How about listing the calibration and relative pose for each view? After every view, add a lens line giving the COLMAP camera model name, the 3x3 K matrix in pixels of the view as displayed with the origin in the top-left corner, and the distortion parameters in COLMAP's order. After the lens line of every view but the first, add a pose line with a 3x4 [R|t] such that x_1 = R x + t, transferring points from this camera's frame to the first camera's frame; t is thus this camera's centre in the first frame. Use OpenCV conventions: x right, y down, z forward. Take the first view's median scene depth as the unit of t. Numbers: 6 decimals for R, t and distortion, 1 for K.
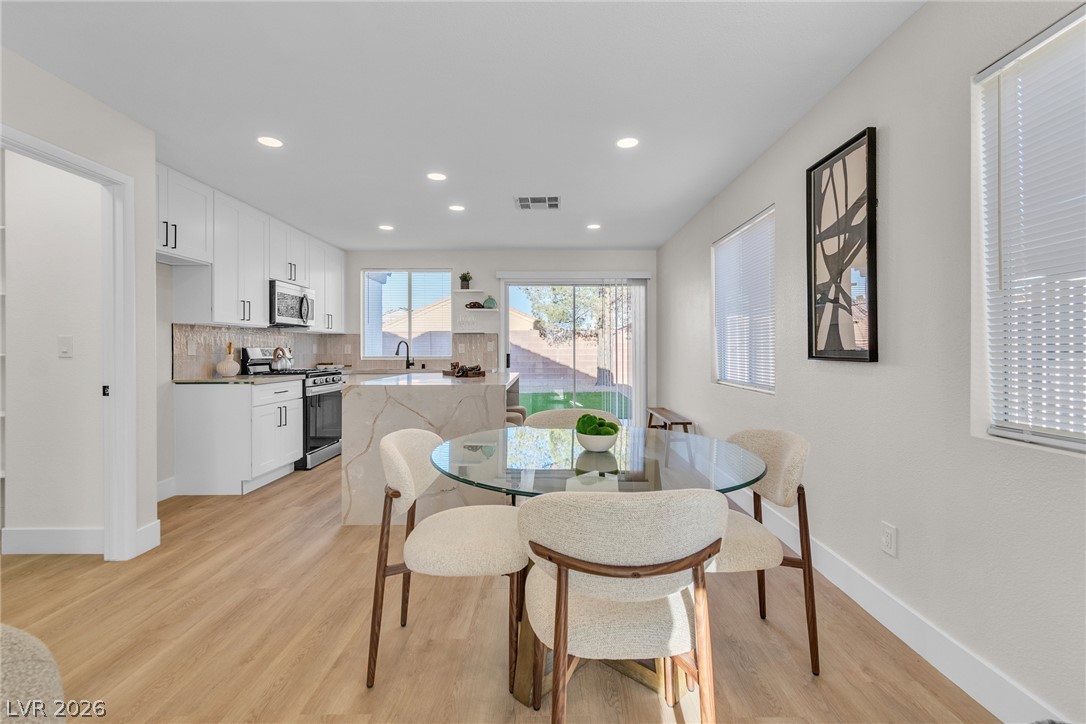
lens RADIAL K [[489.5, 0, 552.2], [0, 489.5, 348.3], [0, 0, 1]] dist [0.002649, 0.000117]
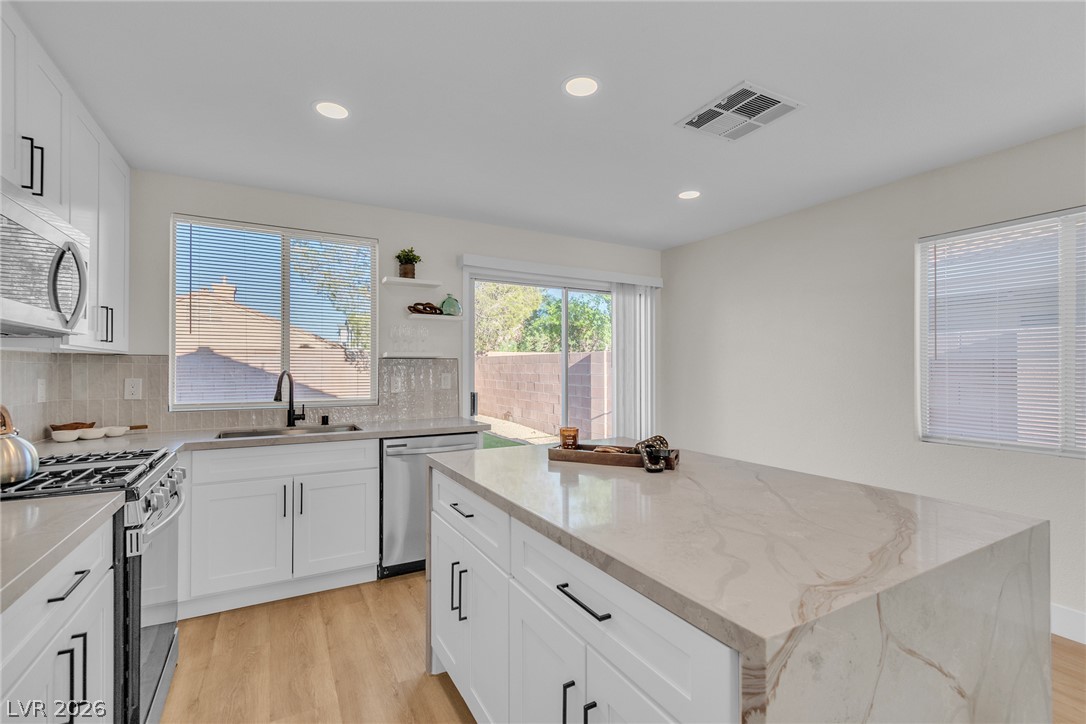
lens RADIAL K [[488.3, 0, 545.8], [0, 488.3, 367.0], [0, 0, 1]] dist [0.001109, 0.000073]
pose [[0.875537, 0.006688, 0.483104, -0.406126], [-0.005591, 0.999977, -0.003712, -0.024681], [-0.483118, 0.000549, 0.875555, 0.577631]]
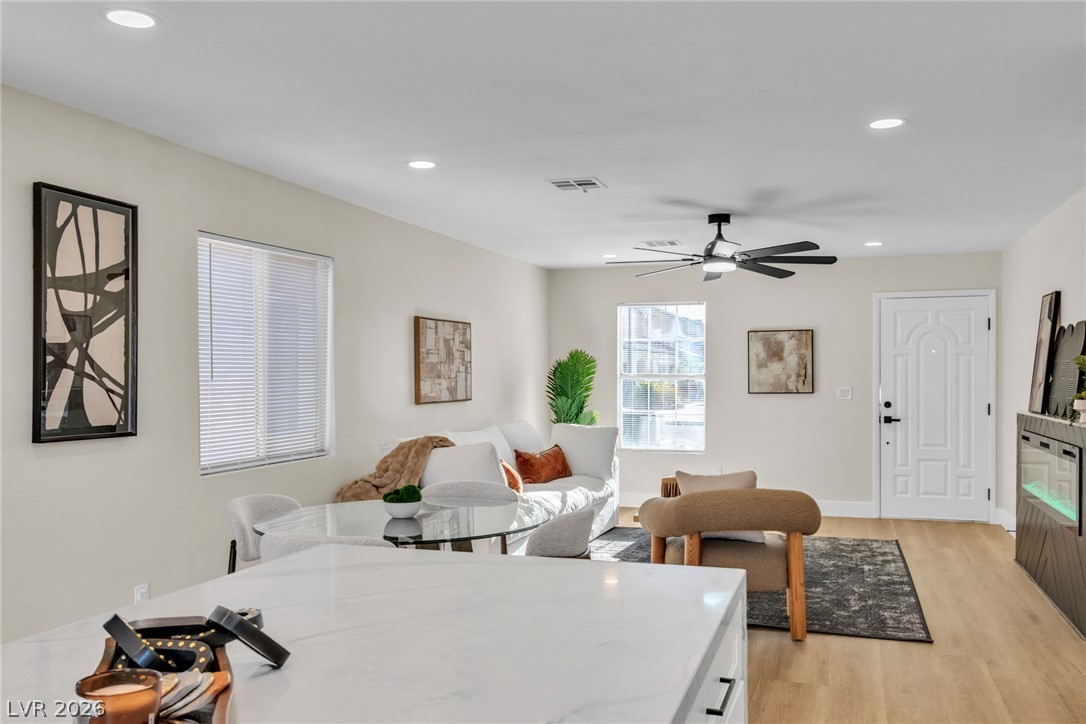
lens RADIAL K [[902.8, 0, 541.6], [0, 902.8, 386.4], [0, 0, 1]] dist [0.003195, -0.003156]
pose [[-0.944273, 0.001003, 0.329161, -0.333744], [0.003888, 0.999960, 0.008108, -0.037531], [-0.329139, 0.008936, -0.944239, 1.085031]]
